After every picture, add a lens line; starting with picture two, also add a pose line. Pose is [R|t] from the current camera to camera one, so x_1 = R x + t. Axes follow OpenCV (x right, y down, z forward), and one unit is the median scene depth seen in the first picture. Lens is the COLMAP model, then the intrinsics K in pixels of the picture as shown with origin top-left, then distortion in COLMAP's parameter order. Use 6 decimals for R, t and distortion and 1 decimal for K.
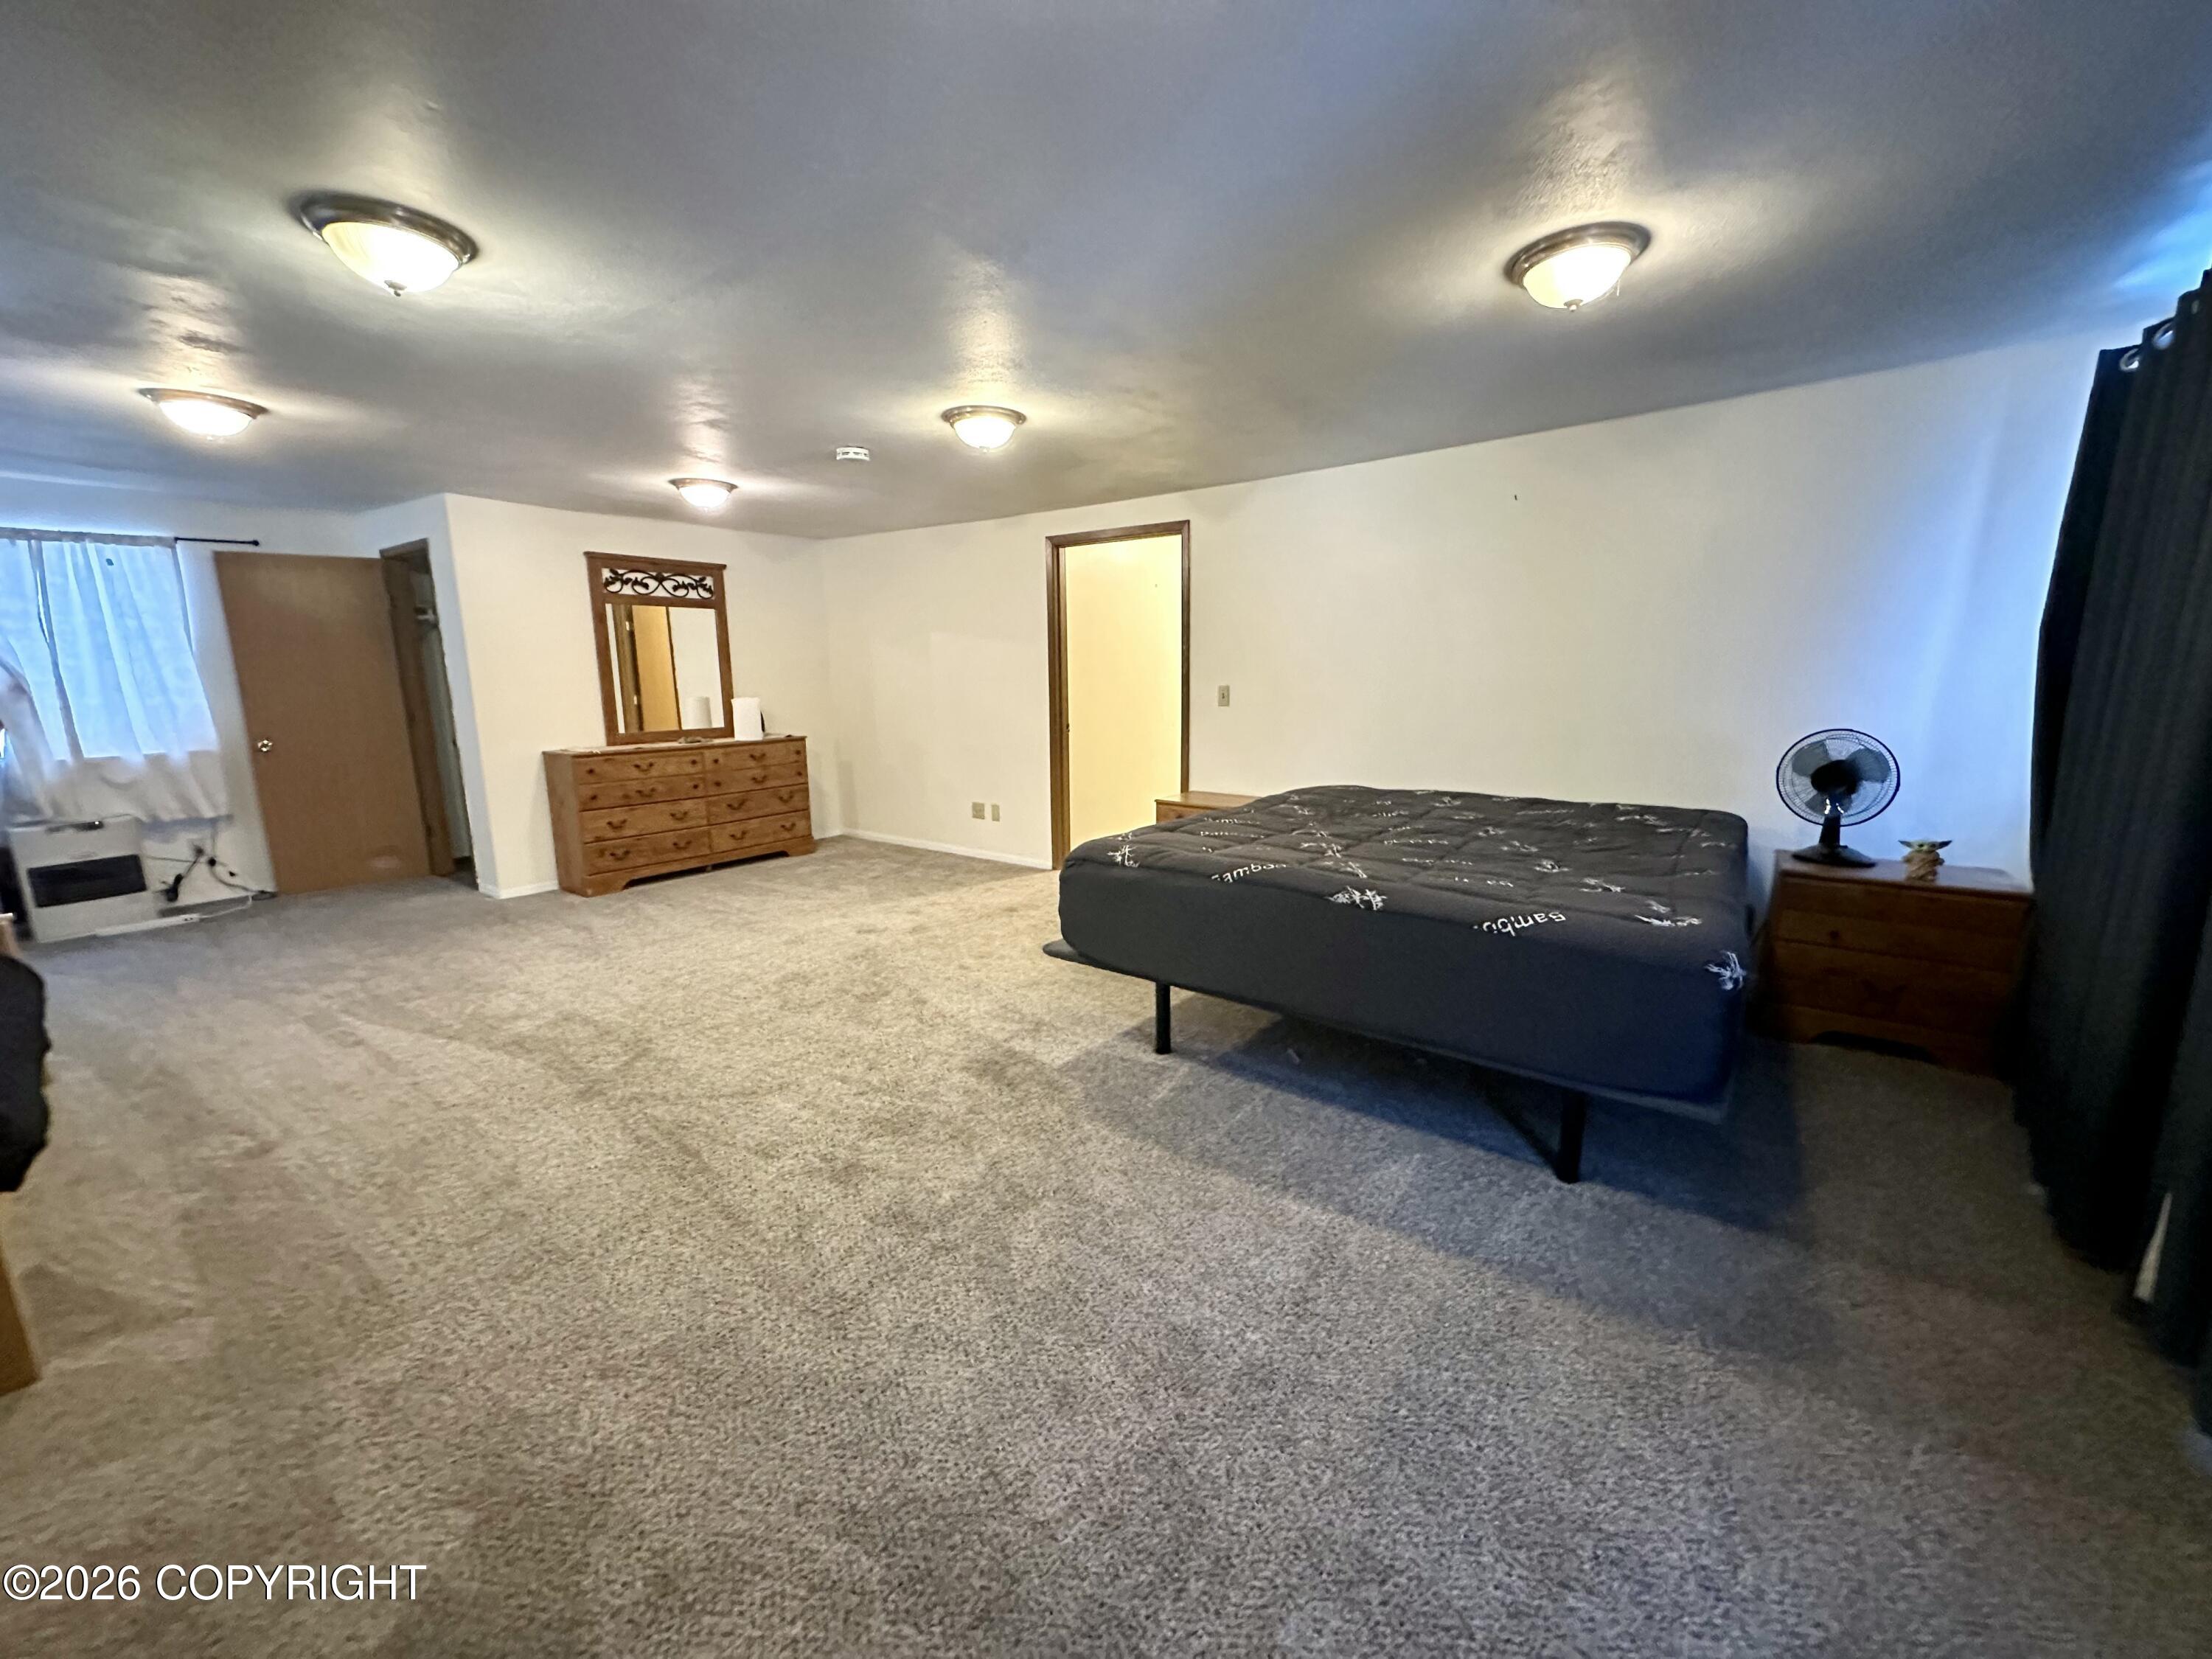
lens RADIAL K [[885.9, 0, 1104.6], [0, 885.9, 828.2], [0, 0, 1]] dist [-0.004009, -0.000008]
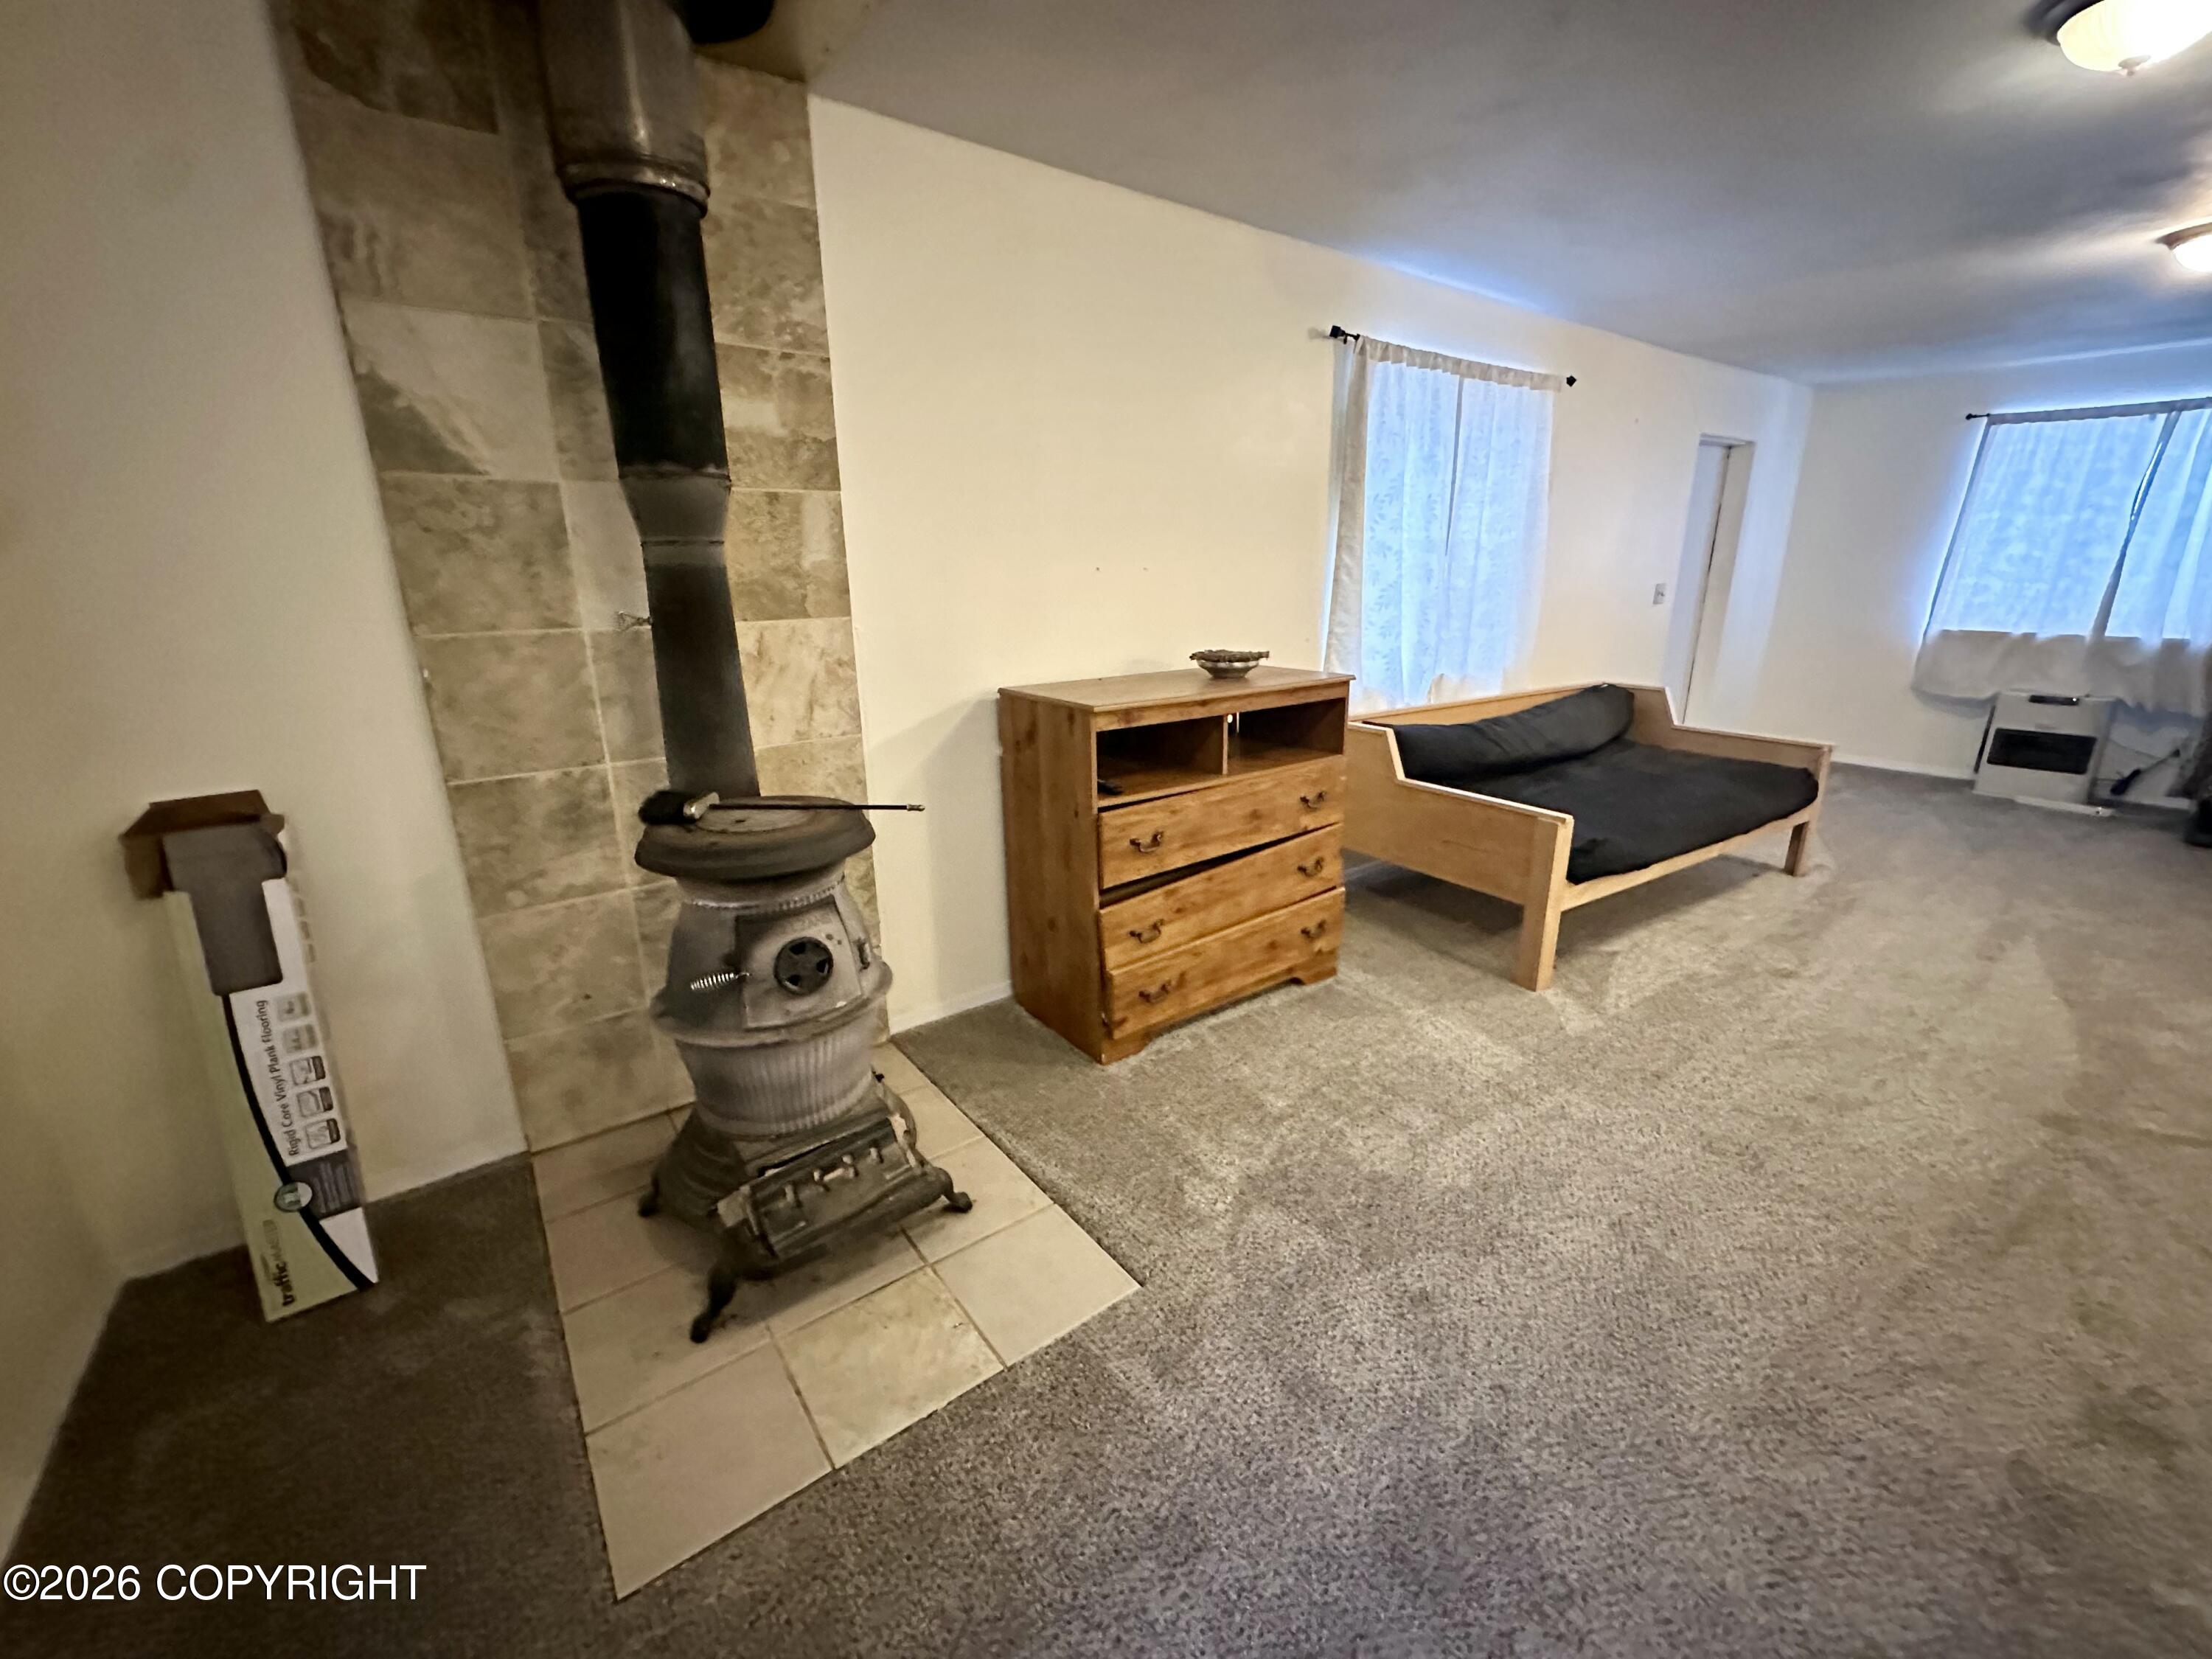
lens RADIAL K [[885.9, 0, 1104.6], [0, 885.9, 828.2], [0, 0, 1]] dist [-0.004009, -0.000008]
pose [[-0.288895, 0.292388, -0.911619, 0.268751], [-0.166486, 0.922368, 0.348596, -0.060896], [0.942774, 0.252480, -0.217789, 0.308038]]
